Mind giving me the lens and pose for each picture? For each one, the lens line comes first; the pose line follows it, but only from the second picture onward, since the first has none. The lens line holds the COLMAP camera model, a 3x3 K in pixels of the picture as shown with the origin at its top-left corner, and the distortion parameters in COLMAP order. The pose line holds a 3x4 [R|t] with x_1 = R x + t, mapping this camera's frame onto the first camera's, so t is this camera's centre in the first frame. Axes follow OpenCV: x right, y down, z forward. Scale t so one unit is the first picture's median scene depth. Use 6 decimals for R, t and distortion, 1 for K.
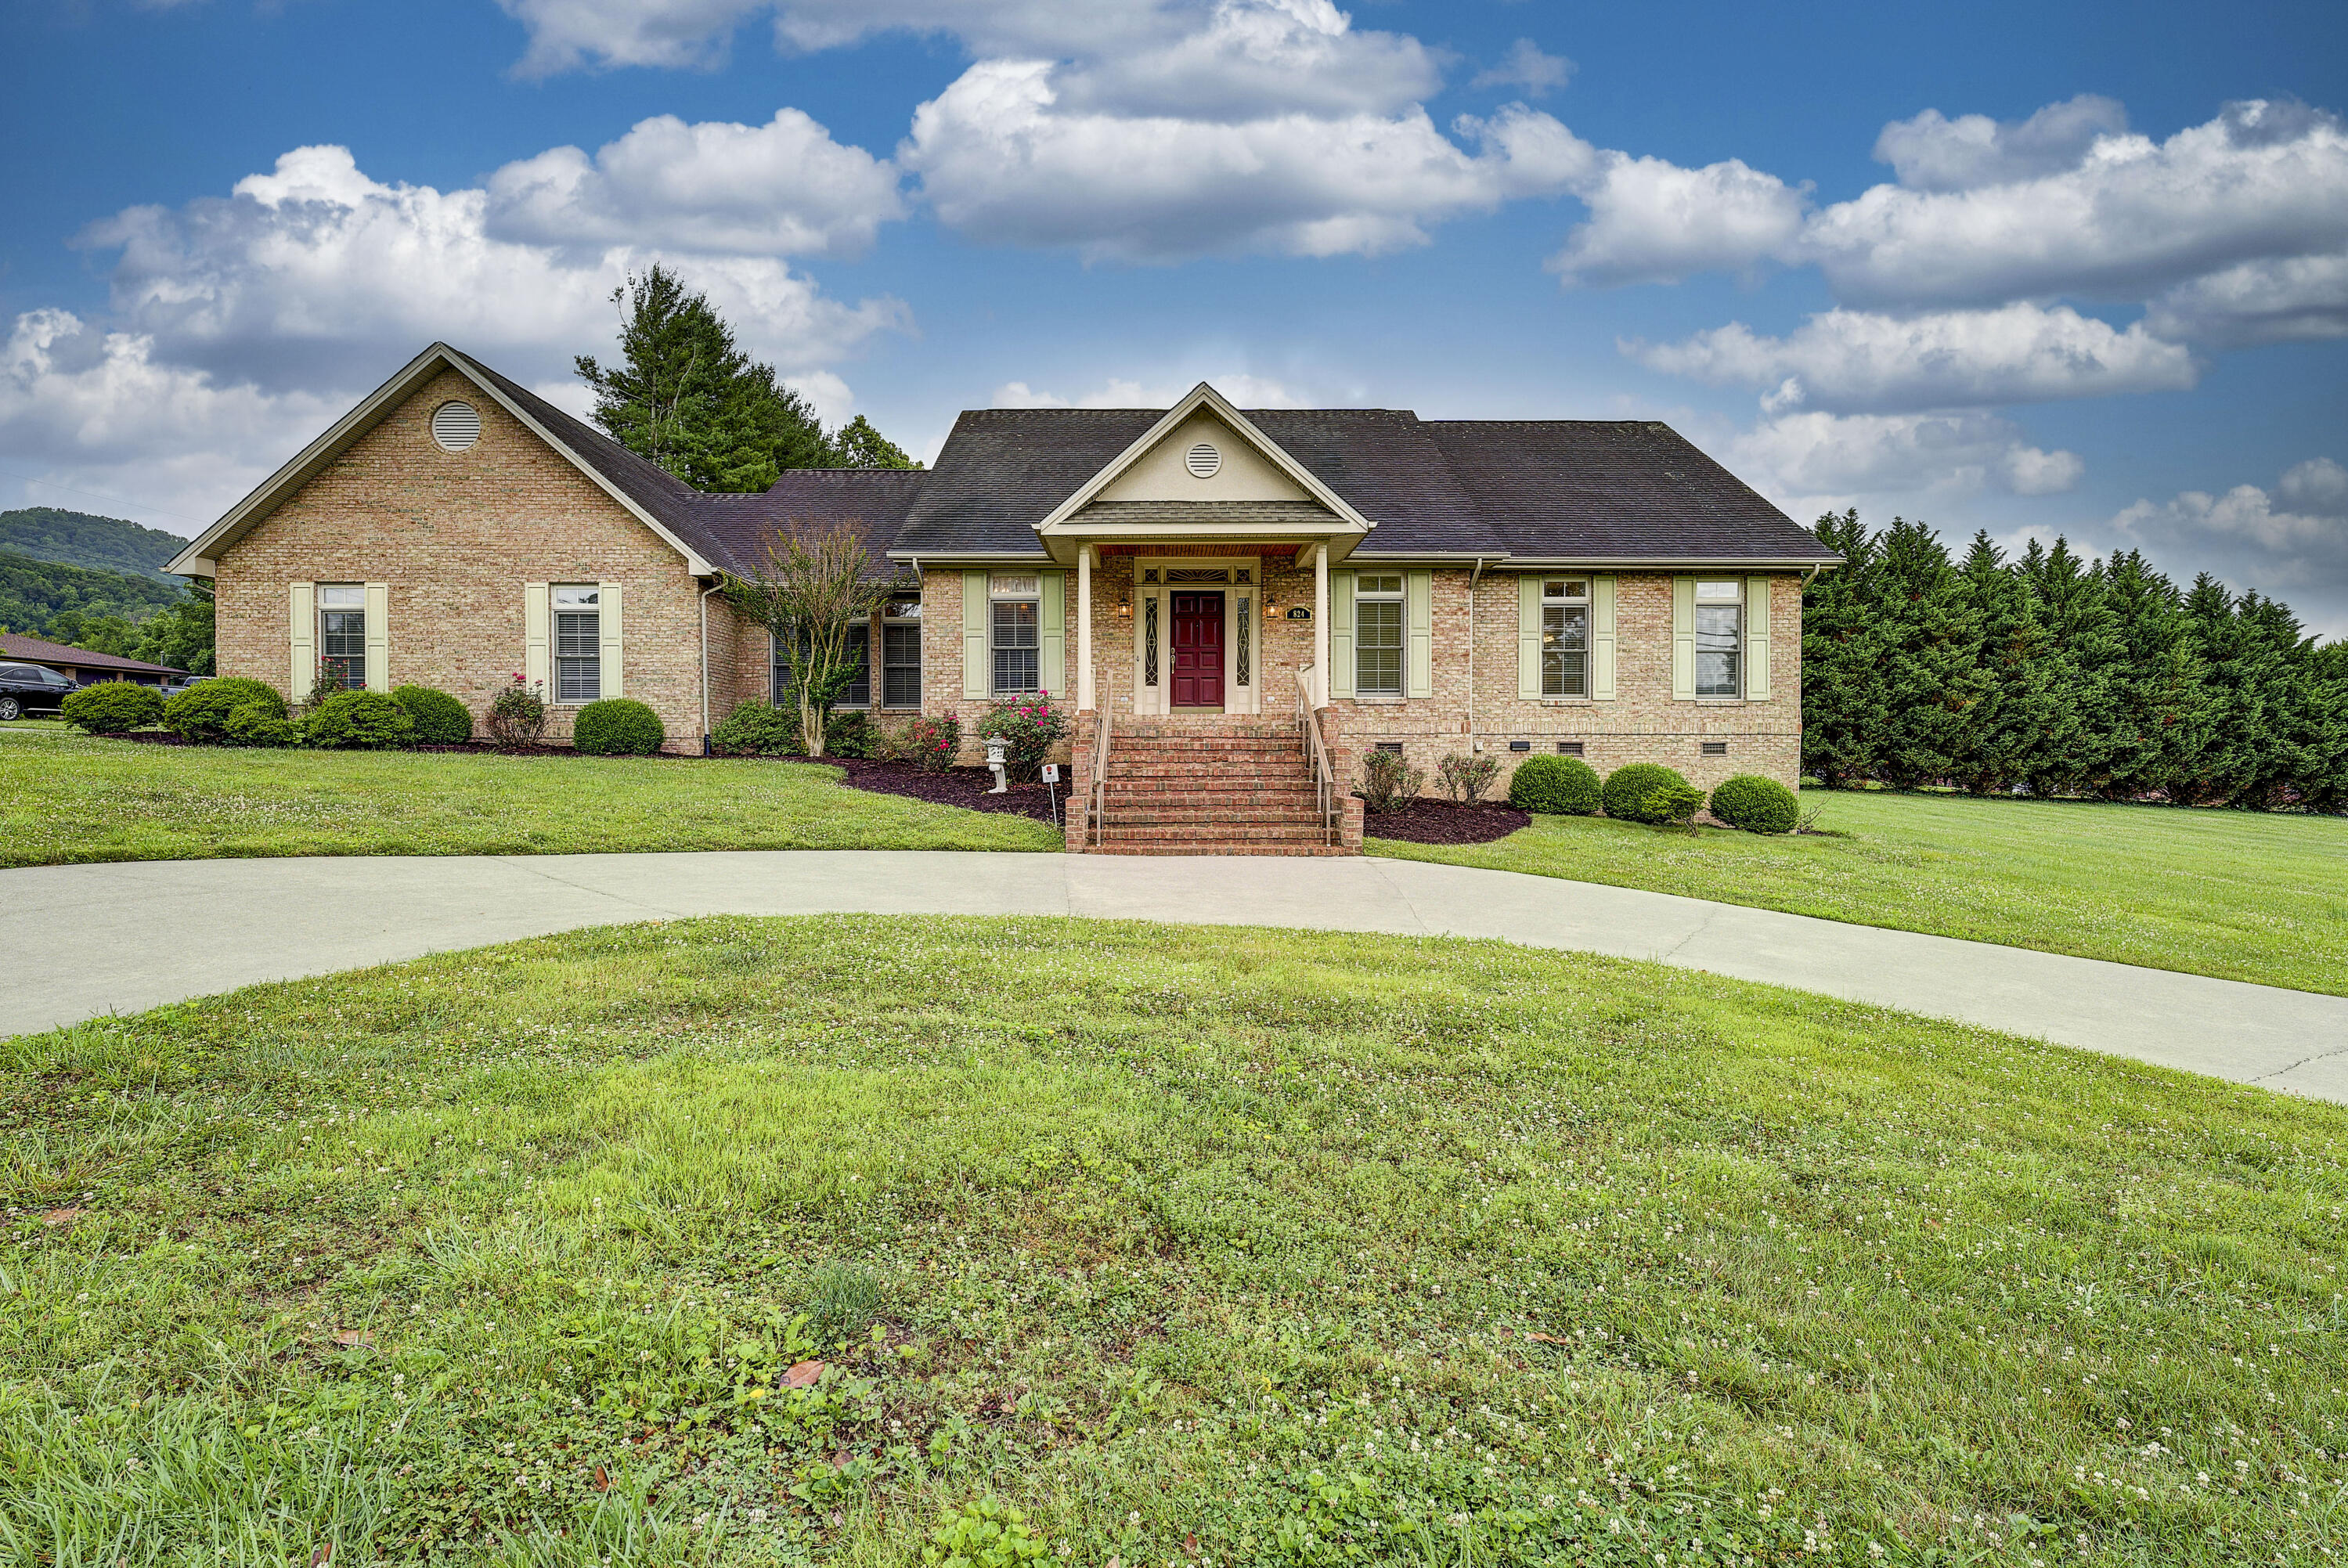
lens RADIAL K [[1210.9, 0, 1174.0], [0, 1210.9, 784.0], [0, 0, 1]] dist [-0.003012, -0.001055]
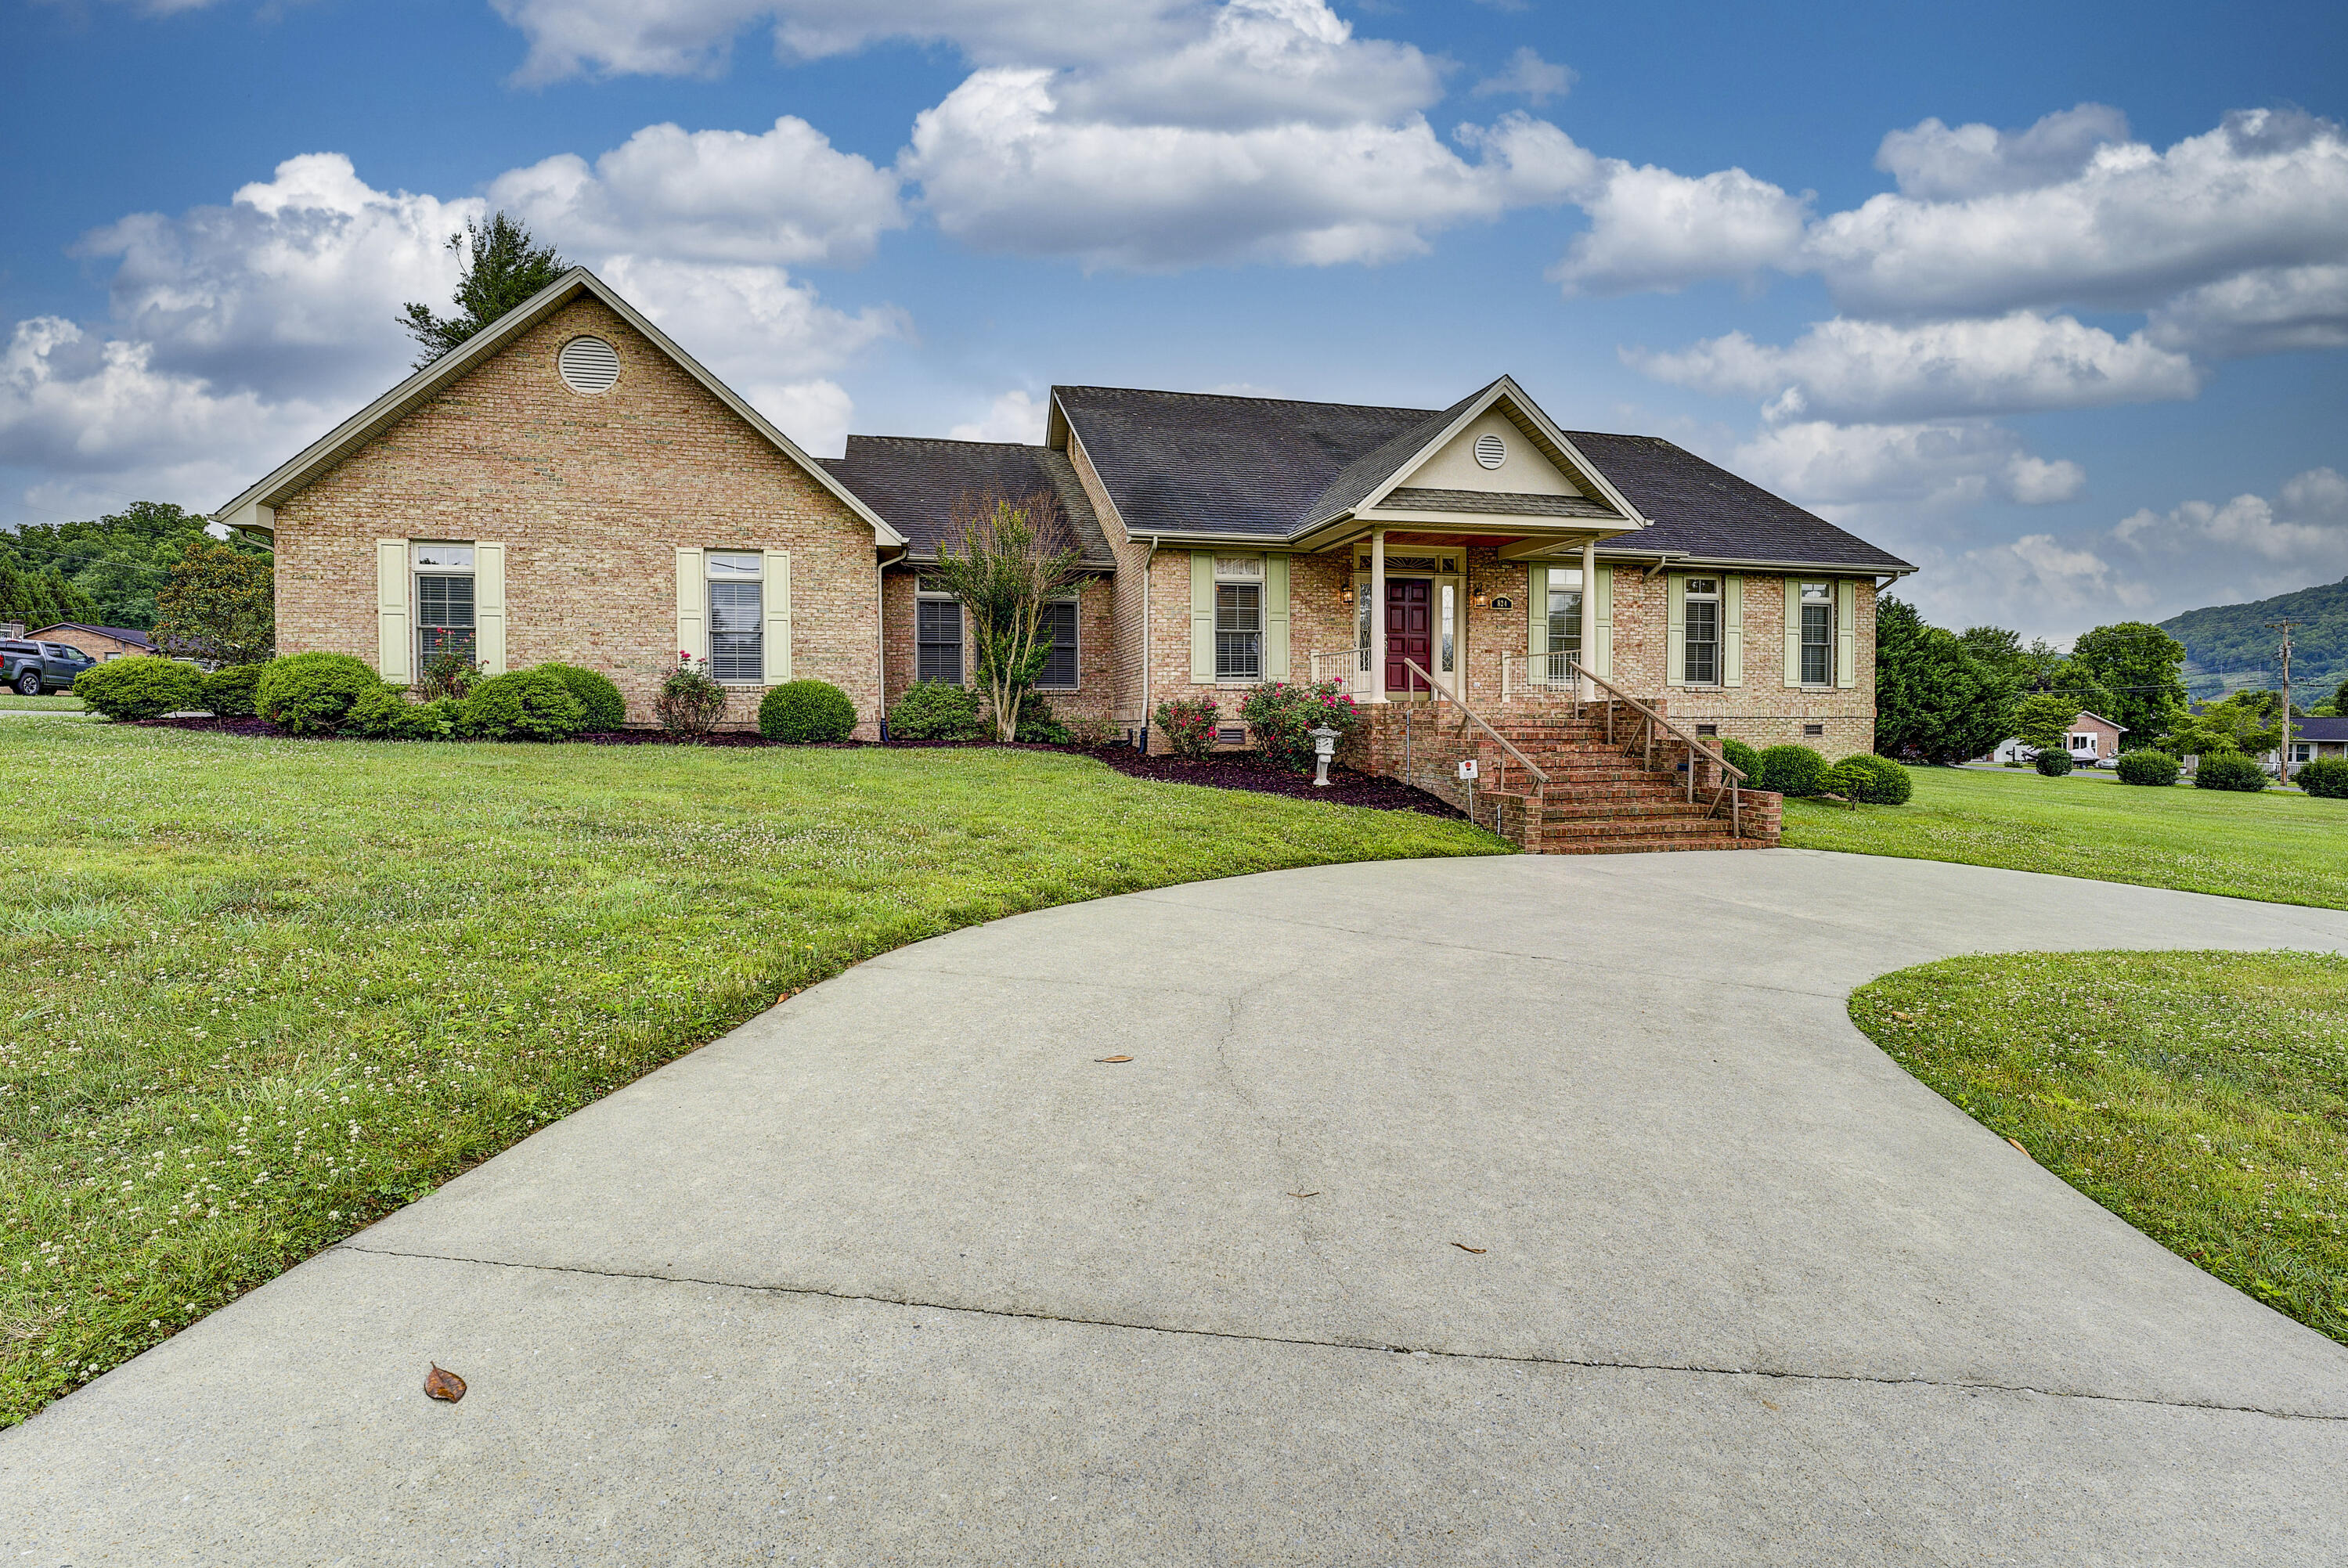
lens RADIAL K [[1084.5, 0, 1172.4], [0, 1084.5, 745.4], [0, 0, 1]] dist [-0.017344, 0.000190]
pose [[0.973016, -0.007804, 0.230608, -0.367449], [0.006706, 0.999962, 0.005543, -0.023865], [-0.230642, -0.003847, 0.973031, 0.148786]]
